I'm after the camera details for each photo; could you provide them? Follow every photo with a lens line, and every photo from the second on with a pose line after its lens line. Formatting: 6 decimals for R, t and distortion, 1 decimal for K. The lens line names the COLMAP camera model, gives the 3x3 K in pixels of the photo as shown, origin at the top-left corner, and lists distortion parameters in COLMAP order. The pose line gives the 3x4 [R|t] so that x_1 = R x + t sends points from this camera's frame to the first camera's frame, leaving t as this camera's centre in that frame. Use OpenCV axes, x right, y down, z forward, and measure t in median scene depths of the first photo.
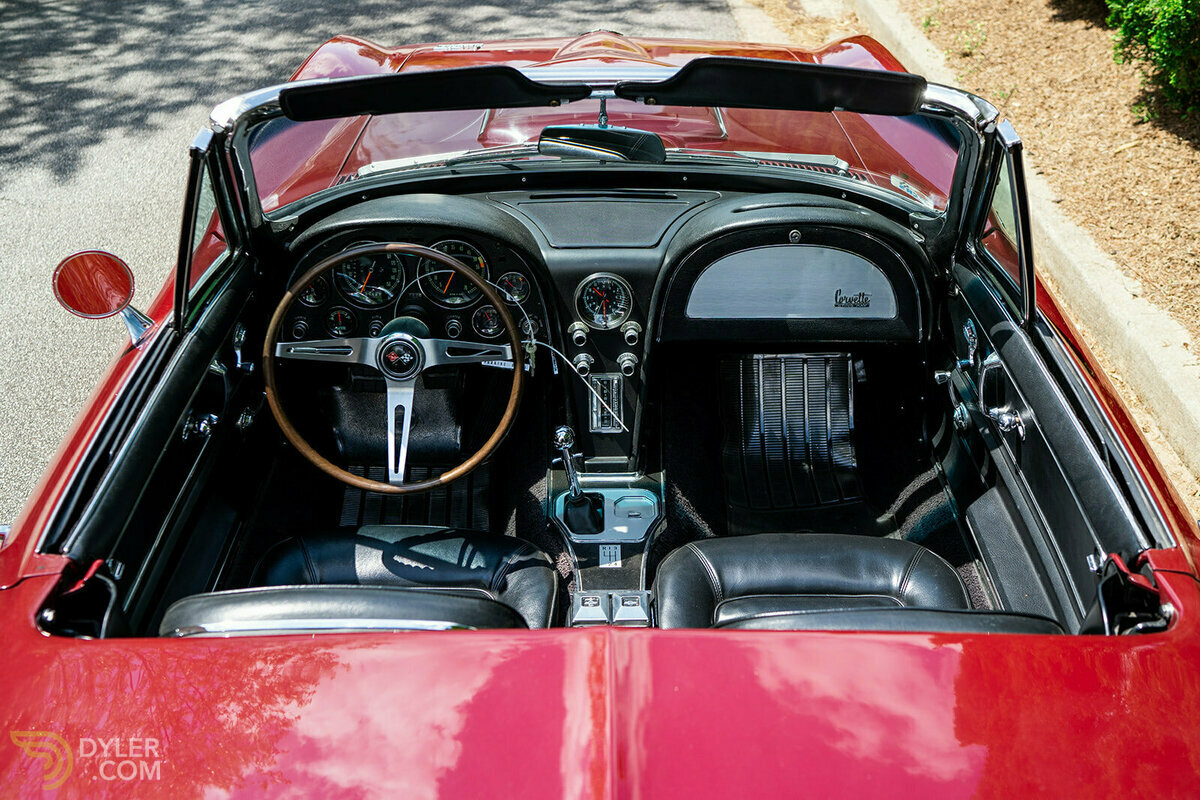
lens RADIAL K [[1267.5, 0, 600.0], [0, 1267.5, 400.0], [0, 0, 1]] dist [-0.107594, 0.251649]
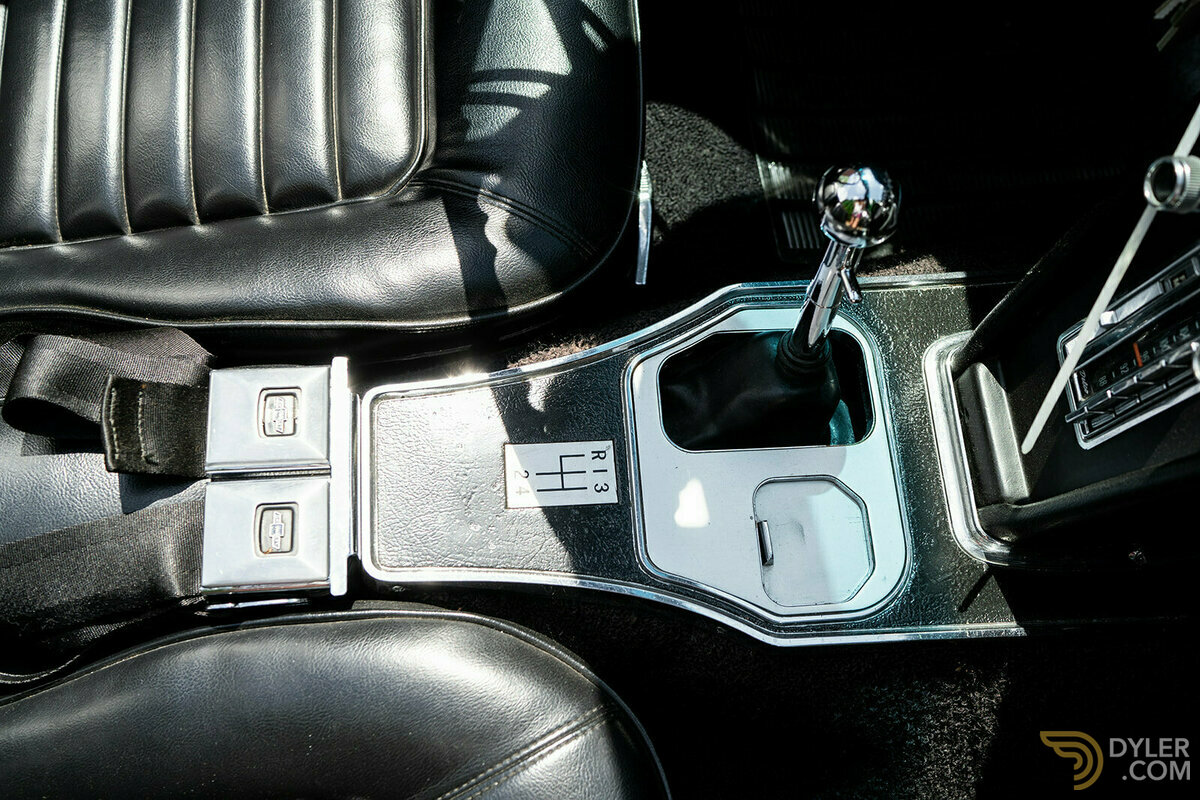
lens RADIAL K [[1178.8, 0, 594.4], [0, 1178.8, 396.8], [0, 0, 1]] dist [-0.096639, 0.196883]
pose [[0.066032, 0.936727, -0.343777, 0.088864], [-0.589678, 0.314563, 0.743861, -0.107067], [0.804934, 0.153599, 0.573139, 0.790470]]
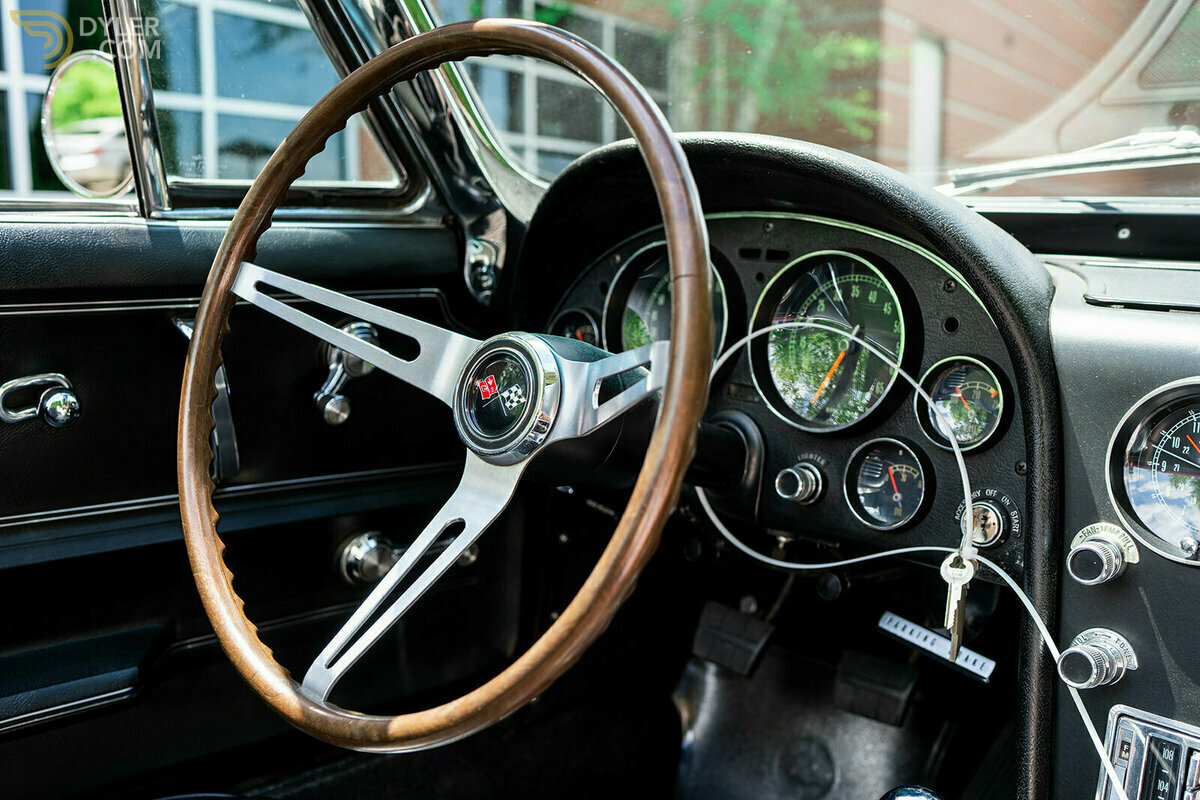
lens RADIAL K [[1178.8, 0, 594.4], [0, 1178.8, 396.8], [0, 0, 1]] dist [-0.096639, 0.196883]
pose [[0.714564, 0.140783, -0.685258, 0.087533], [-0.406910, 0.880435, -0.243432, 0.036016], [0.569054, 0.452786, 0.686413, 0.697939]]
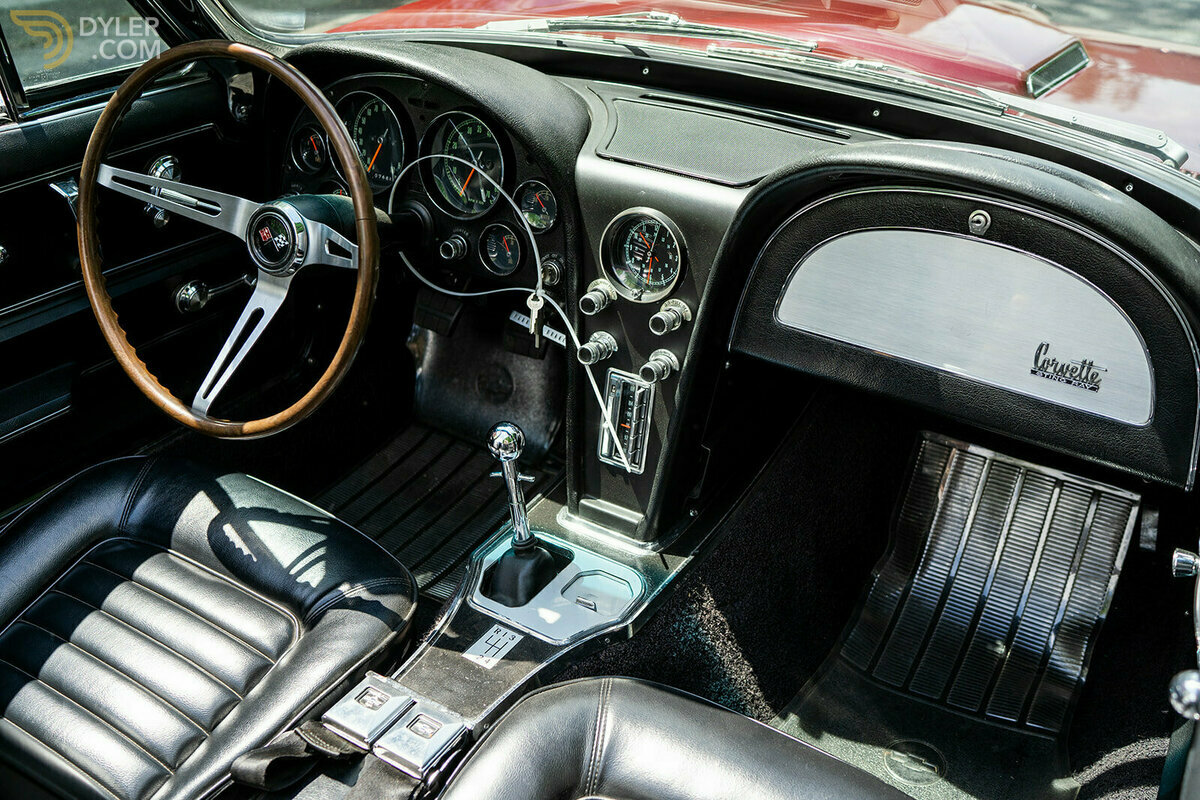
lens RADIAL K [[1178.8, 0, 594.4], [0, 1178.8, 396.8], [0, 0, 1]] dist [-0.096639, 0.196883]
pose [[0.845723, 0.287982, -0.449242, 0.255738], [-0.308543, 0.950779, 0.028637, -0.021244], [0.435377, 0.114391, 0.892951, 0.477287]]
